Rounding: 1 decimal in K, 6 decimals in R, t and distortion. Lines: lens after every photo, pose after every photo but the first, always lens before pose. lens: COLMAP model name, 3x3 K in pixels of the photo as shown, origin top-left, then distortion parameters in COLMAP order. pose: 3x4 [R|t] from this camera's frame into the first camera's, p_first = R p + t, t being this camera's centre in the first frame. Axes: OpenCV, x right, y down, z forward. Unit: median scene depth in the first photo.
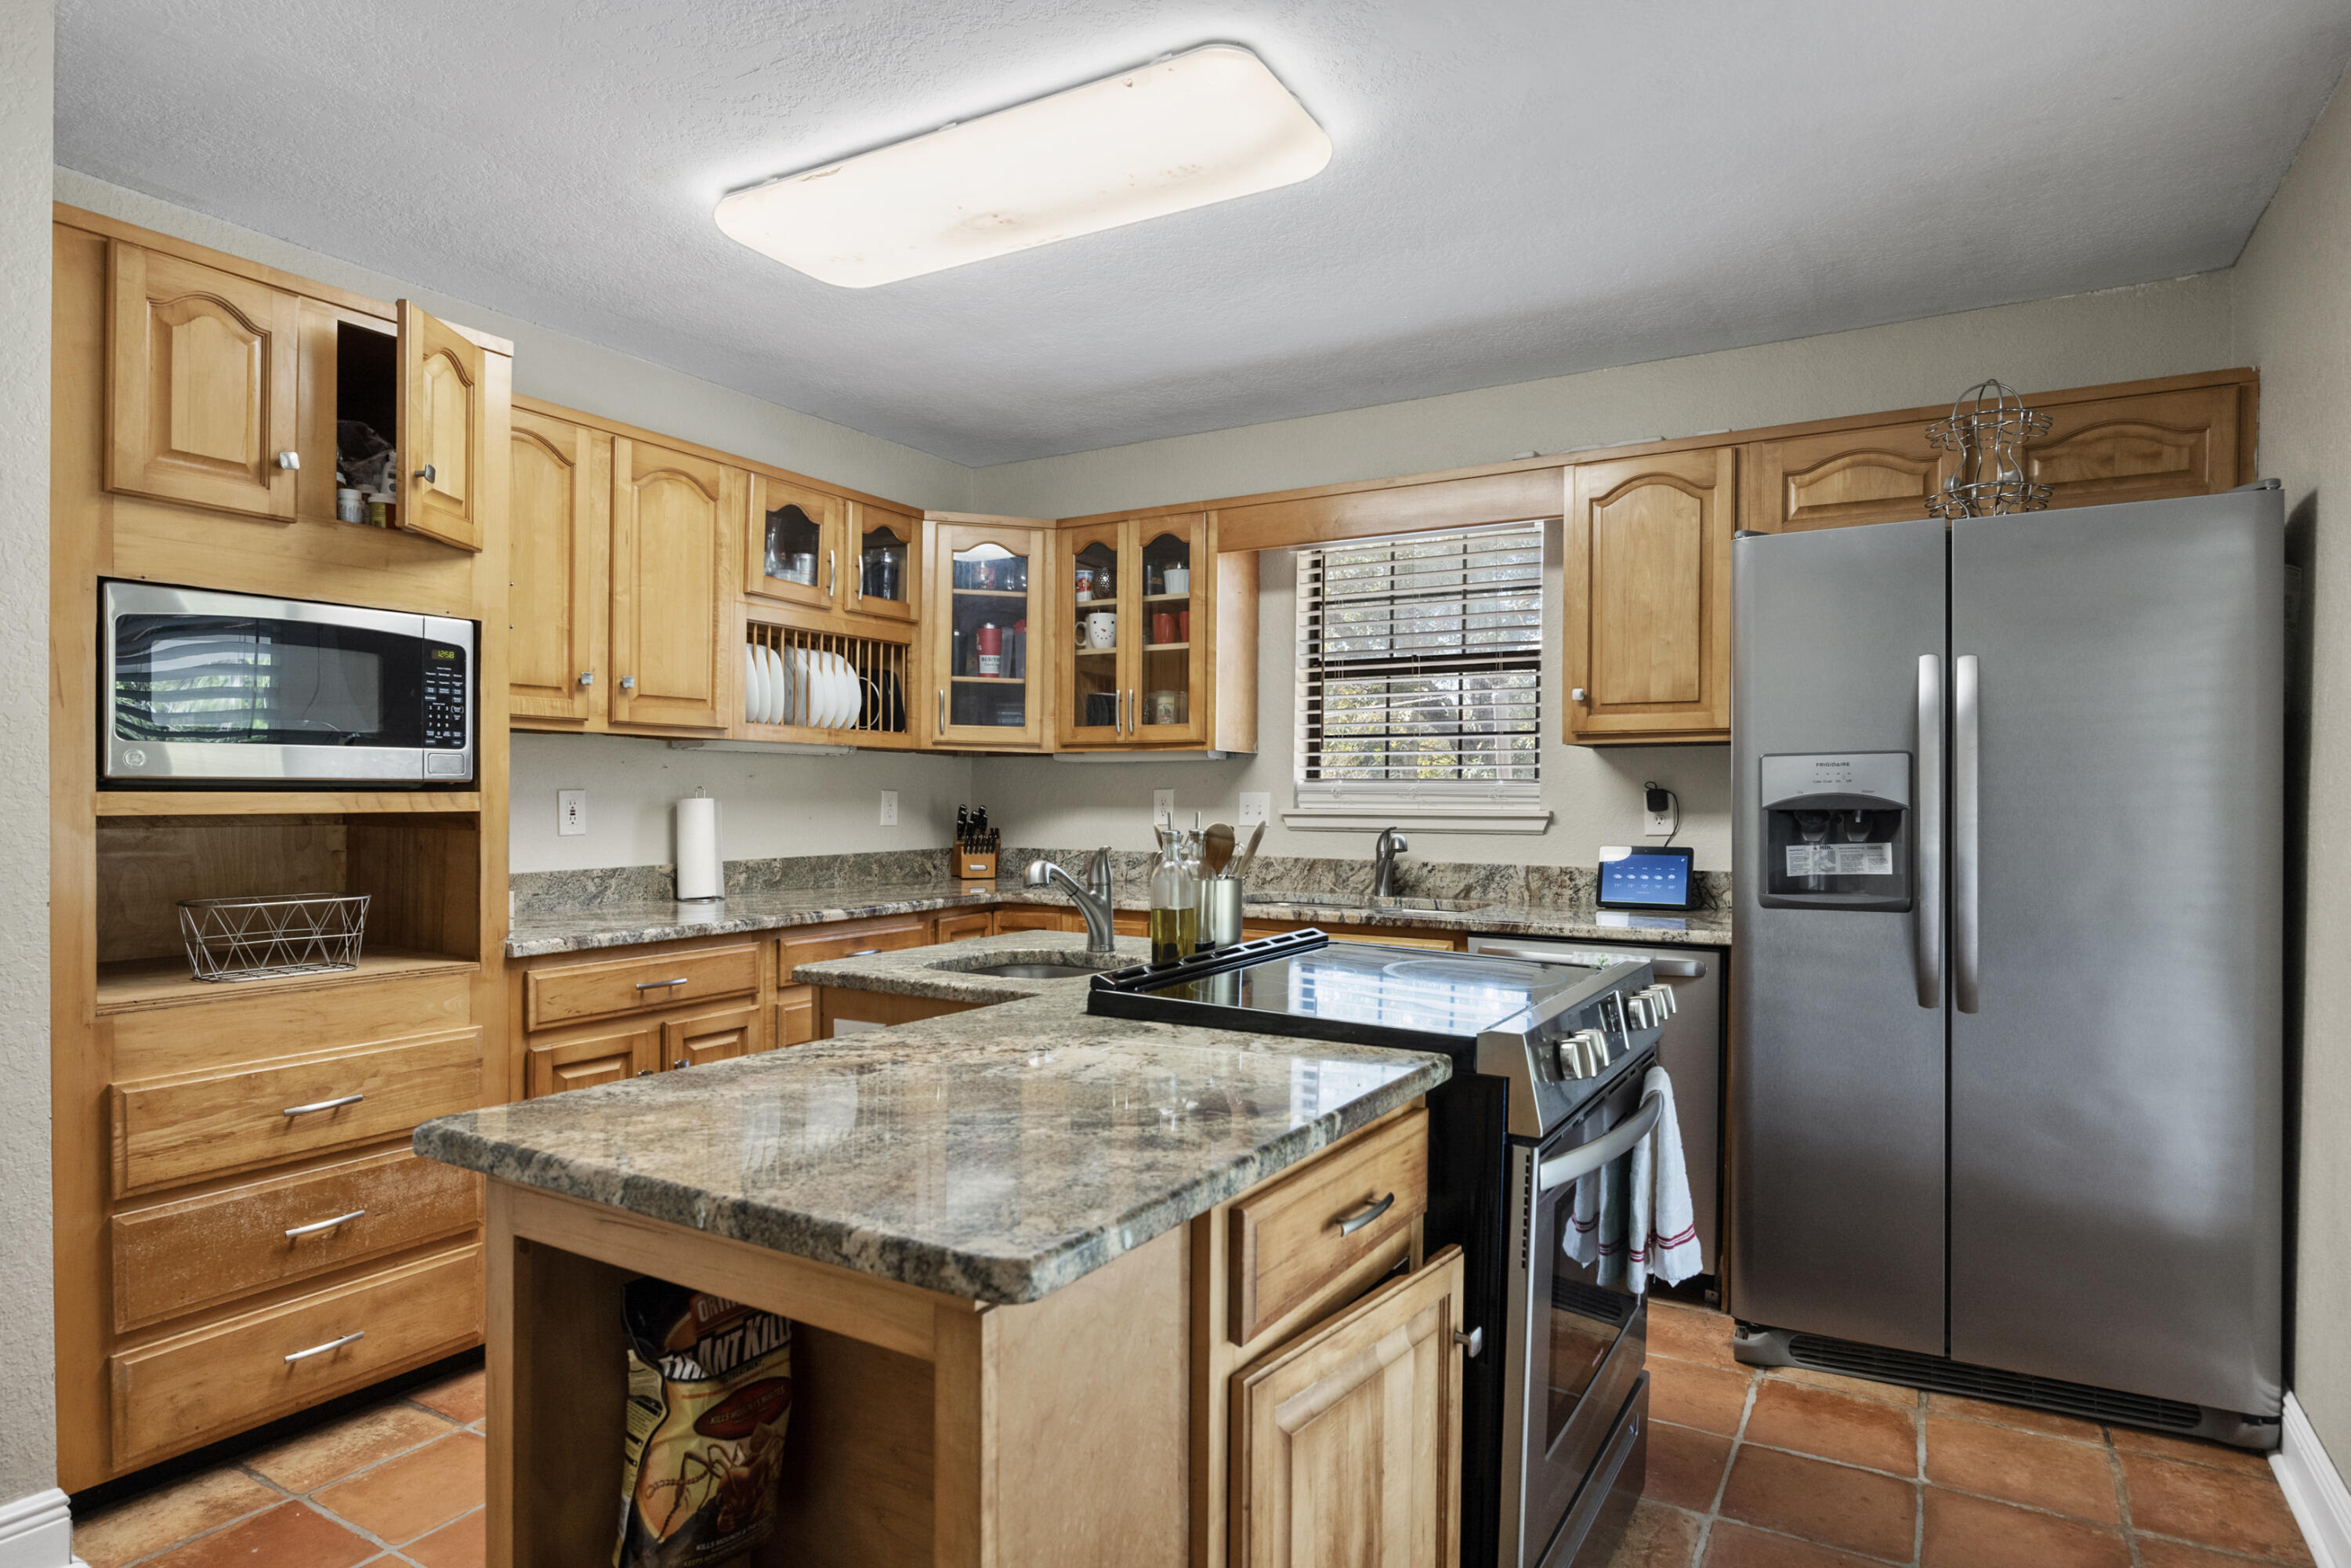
lens RADIAL K [[1331.0, 0, 1175.1], [0, 1331.0, 790.8], [0, 0, 1]] dist [-0.001915, -0.000121]
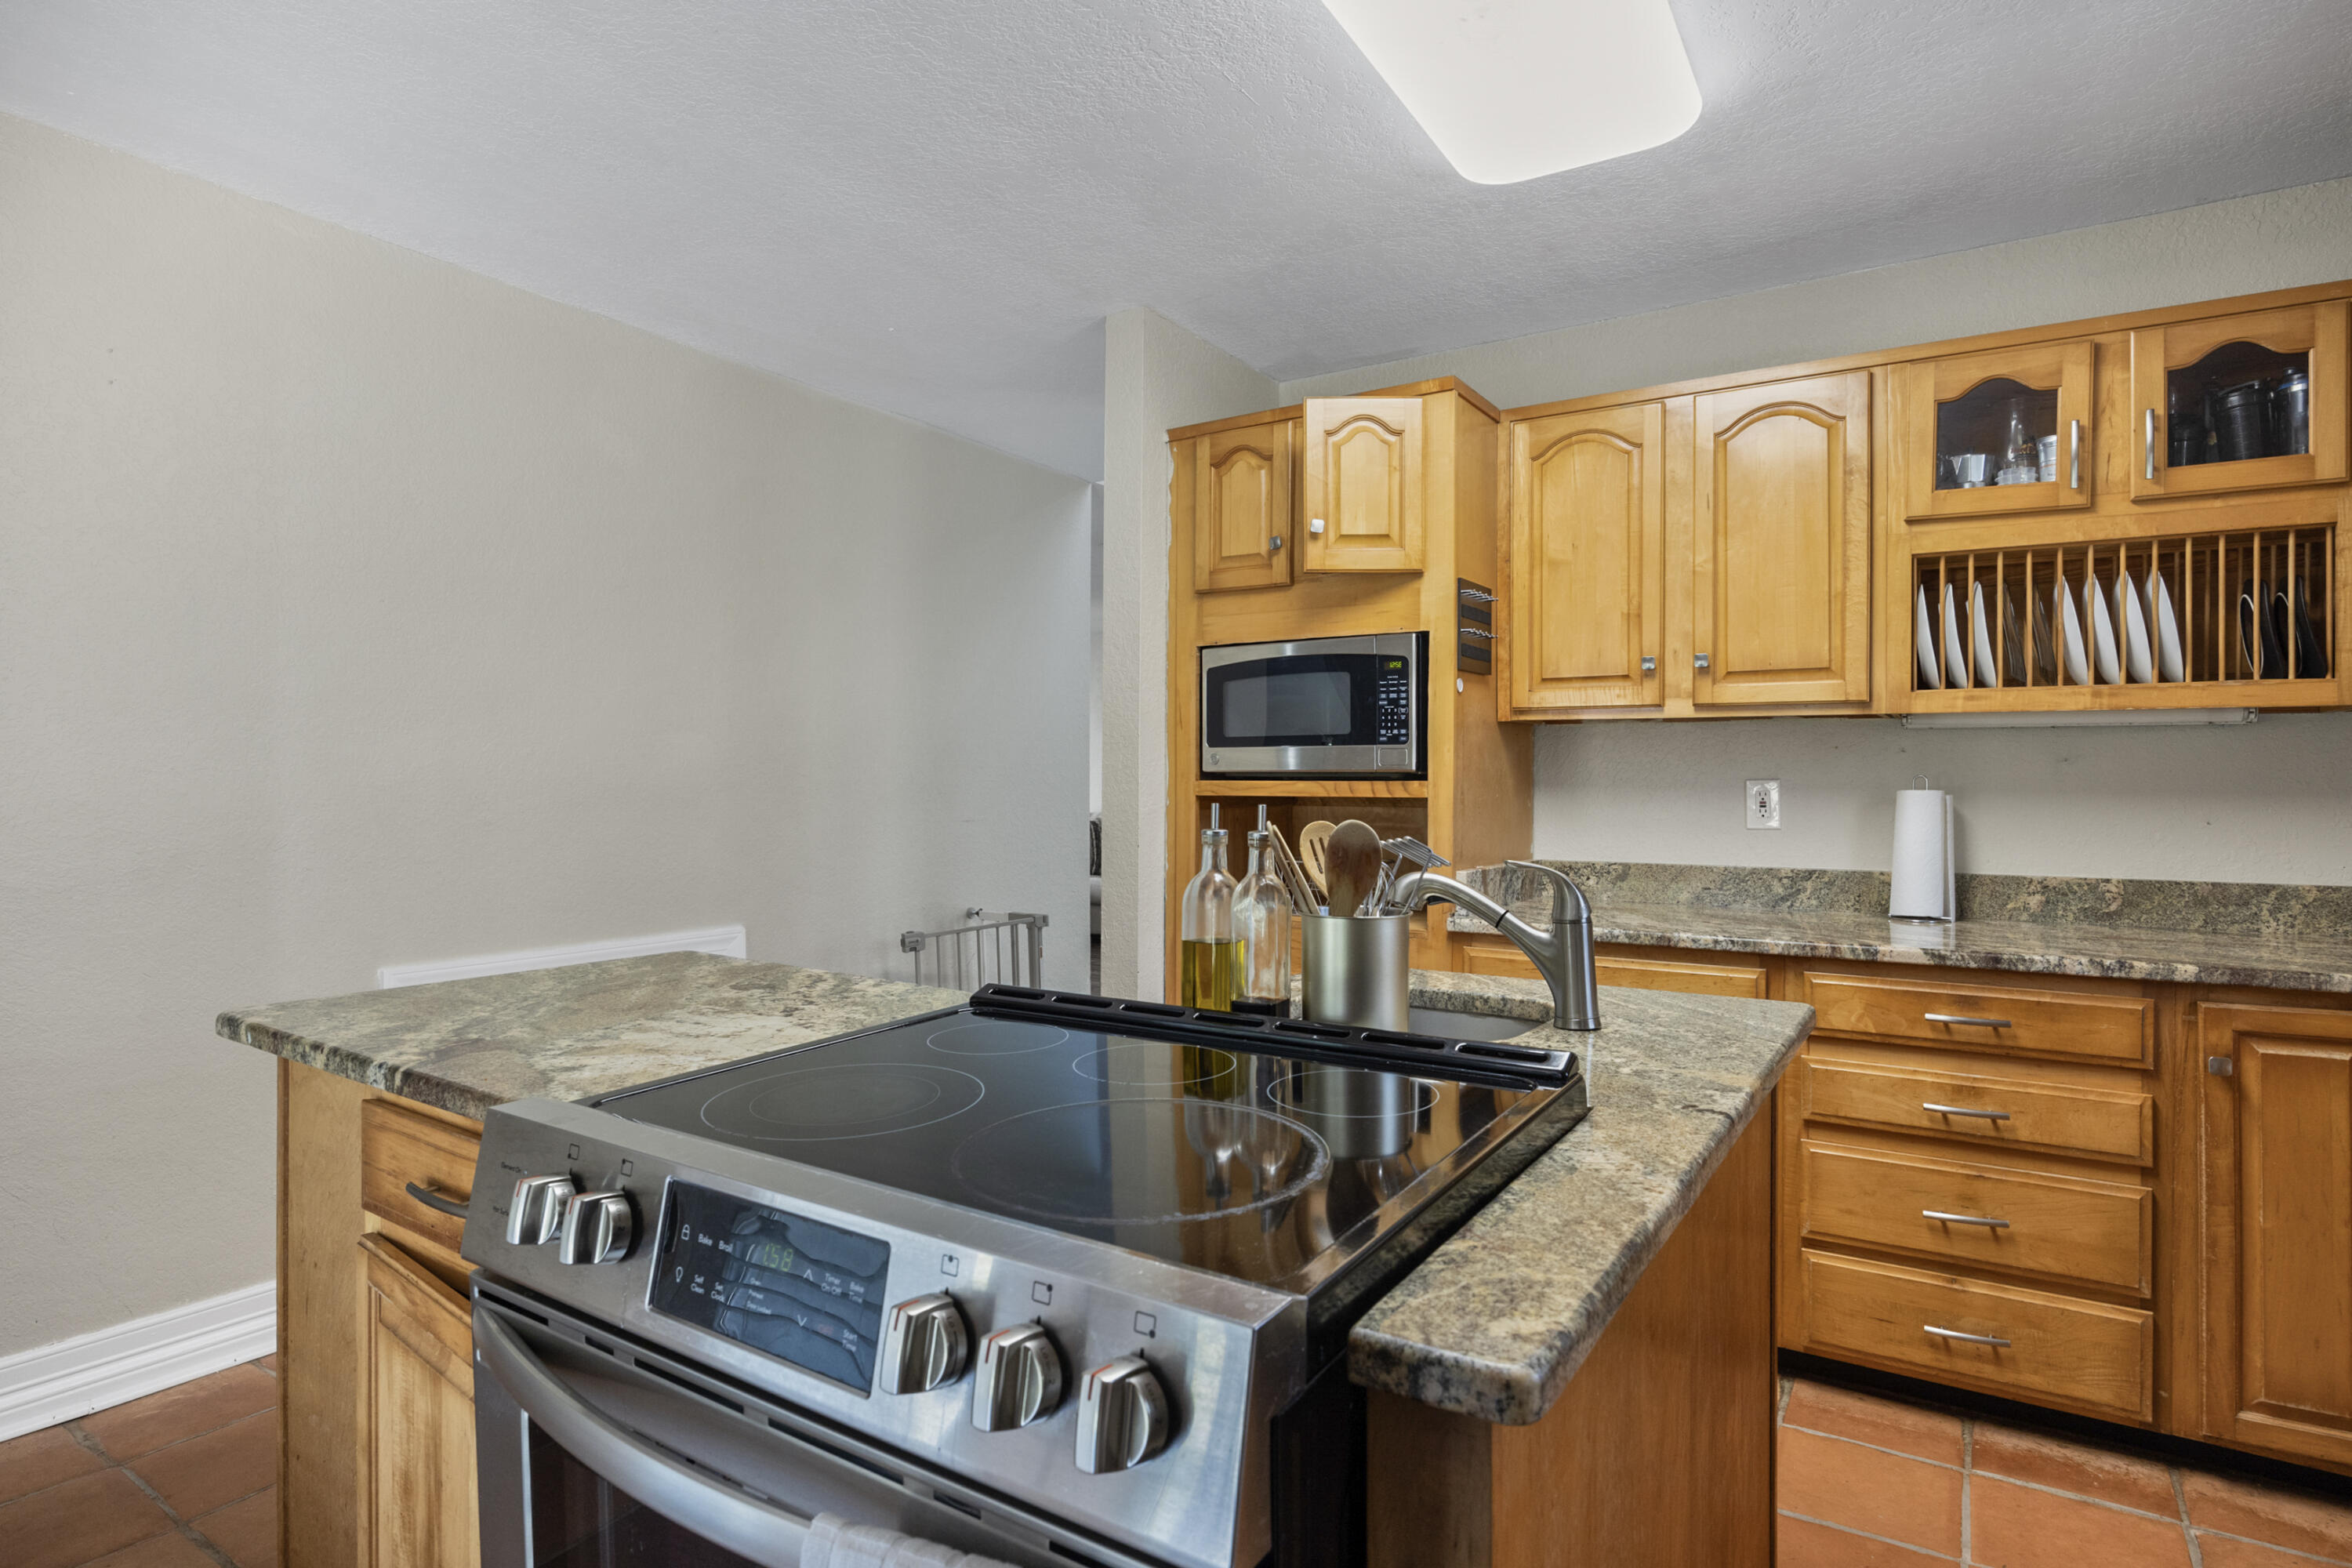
lens RADIAL K [[1234.3, 0, 1176.0], [0, 1234.3, 778.9], [0, 0, 1]] dist [-0.004011, -0.000616]
pose [[-0.042272, -0.004471, -0.999096, 0.444175], [-0.001739, 0.999989, -0.004401, 0.003306], [0.999105, 0.001551, -0.042279, 0.677723]]
